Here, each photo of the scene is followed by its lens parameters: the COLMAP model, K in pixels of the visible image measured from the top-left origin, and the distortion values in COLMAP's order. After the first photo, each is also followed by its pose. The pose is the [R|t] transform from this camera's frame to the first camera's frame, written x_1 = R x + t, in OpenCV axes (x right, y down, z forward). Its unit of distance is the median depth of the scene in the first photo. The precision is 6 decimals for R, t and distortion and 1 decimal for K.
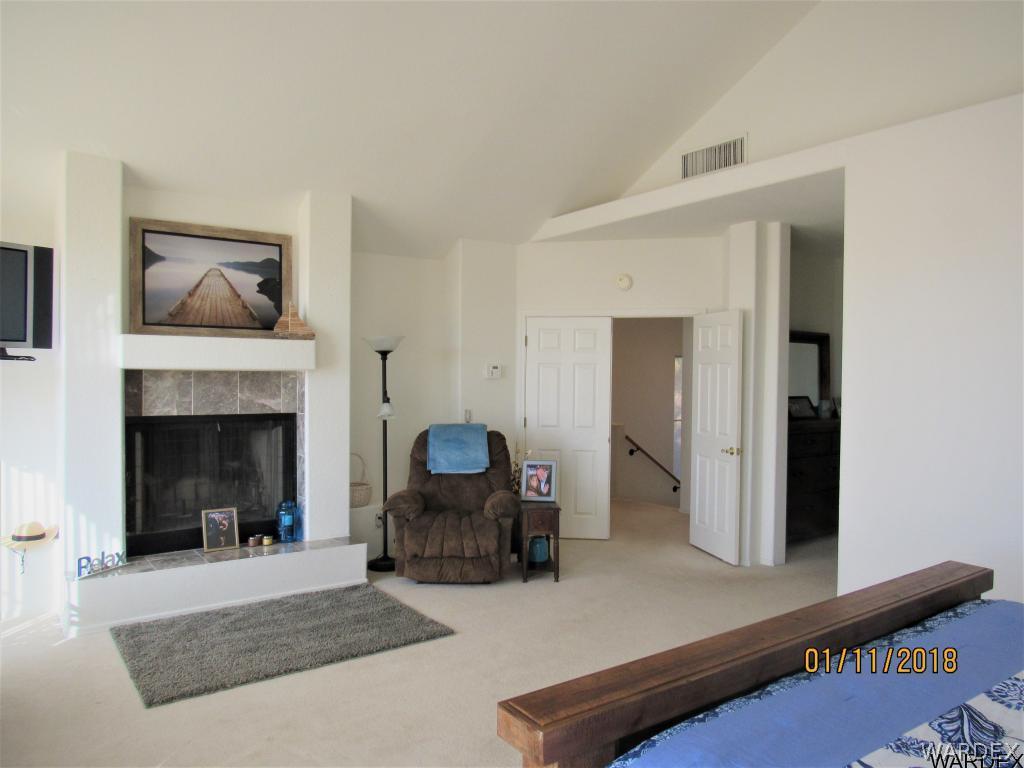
lens RADIAL K [[732.3, 0, 515.2], [0, 732.3, 380.3], [0, 0, 1]] dist [-0.032715, 0.012522]
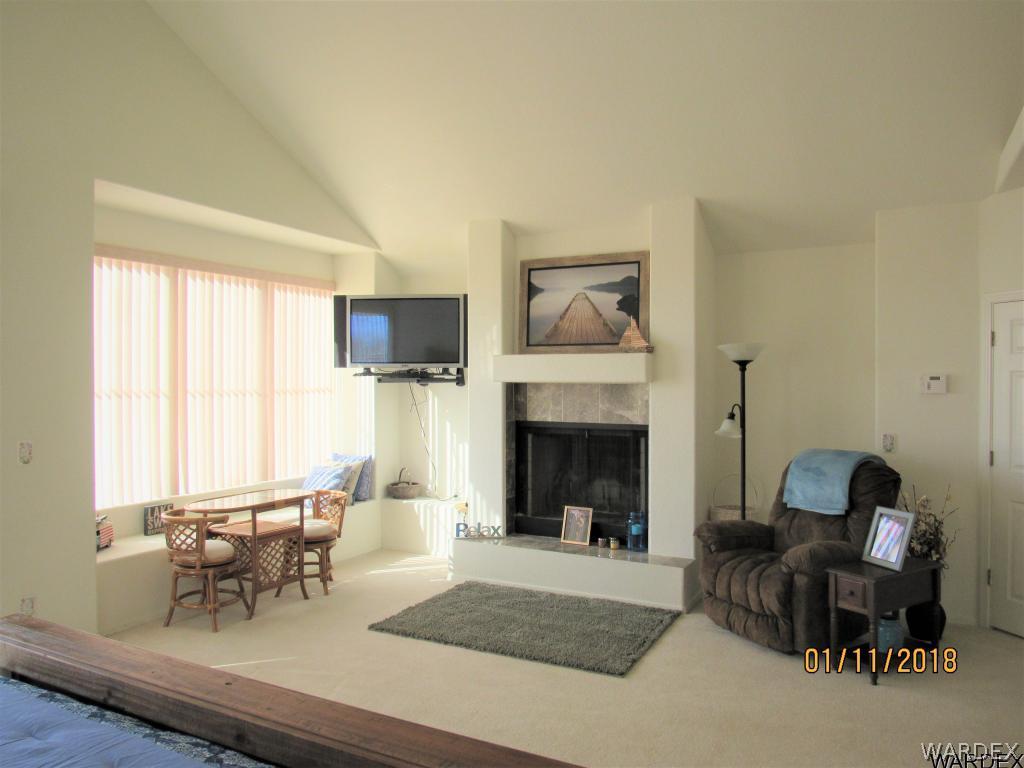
lens RADIAL K [[732.3, 0, 515.7], [0, 732.3, 382.6], [0, 0, 1]] dist [-0.032715, 0.012522]
pose [[0.450715, -0.004827, -0.892655, 0.551101], [-0.010751, 0.999884, -0.010835, -0.001217], [0.892603, 0.014480, 0.450611, 0.401032]]
